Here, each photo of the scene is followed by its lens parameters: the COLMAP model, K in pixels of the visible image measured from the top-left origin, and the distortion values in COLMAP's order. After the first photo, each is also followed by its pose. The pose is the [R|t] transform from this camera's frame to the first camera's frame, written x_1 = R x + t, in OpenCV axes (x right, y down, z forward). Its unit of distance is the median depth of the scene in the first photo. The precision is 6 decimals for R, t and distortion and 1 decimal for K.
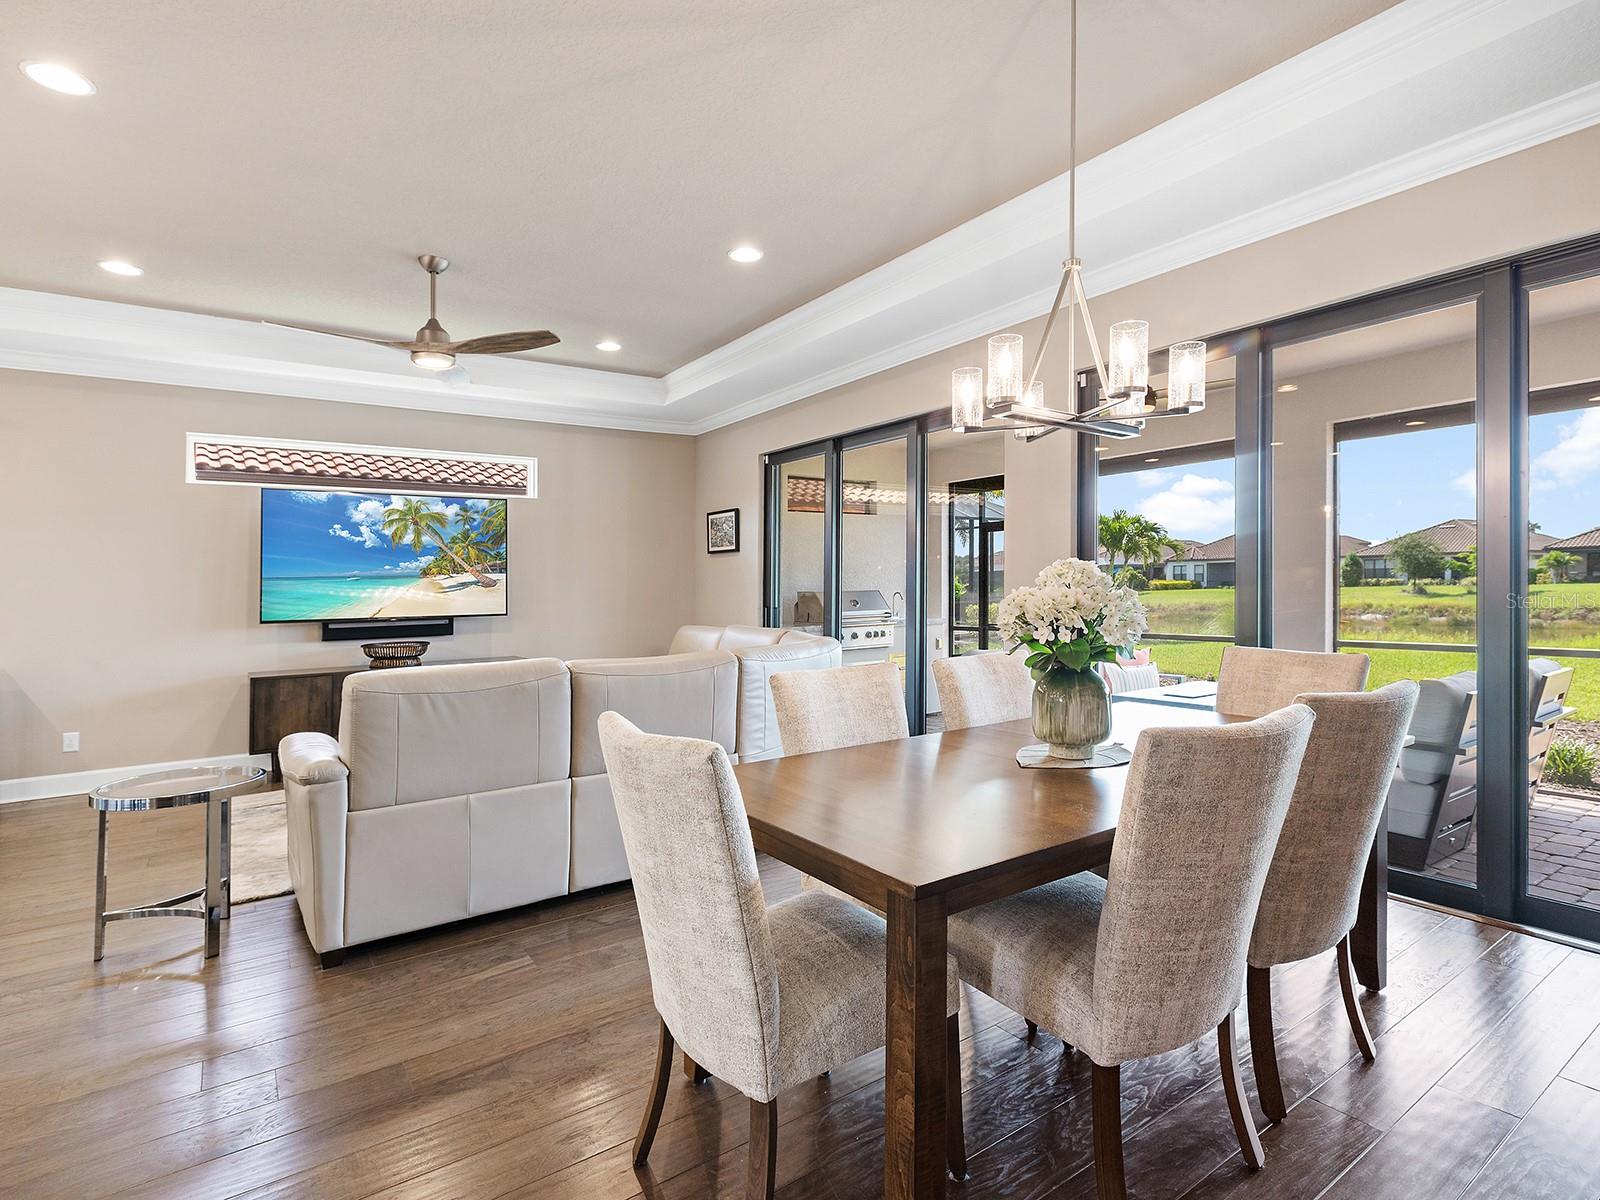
lens RADIAL K [[802.4, 0, 792.0], [0, 802.4, 609.3], [0, 0, 1]] dist [-0.004622, 0.000435]
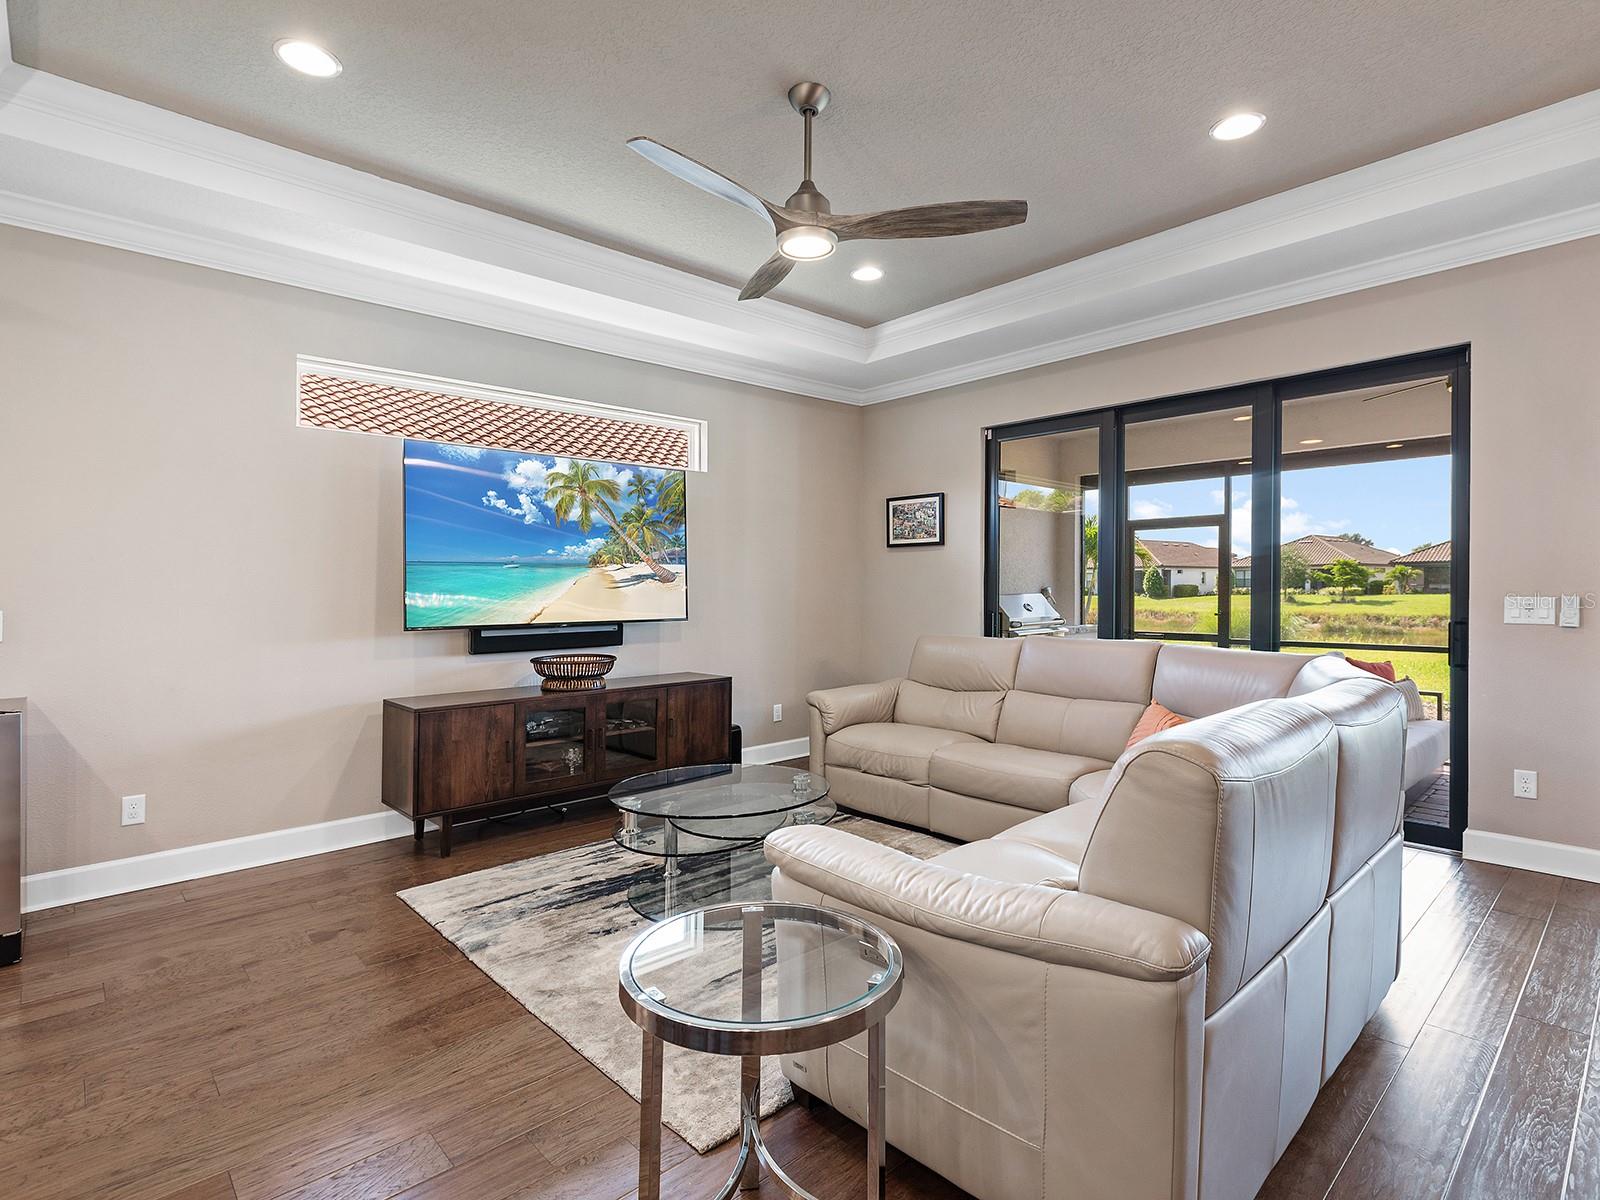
lens RADIAL K [[802.4, 0, 815.6], [0, 802.4, 576.1], [0, 0, 1]] dist [-0.004622, 0.000435]
pose [[0.986985, 0.014558, 0.160151, -0.374079], [-0.007268, 0.998914, -0.046011, 0.000714], [-0.160647, 0.044248, 0.986020, 0.239496]]
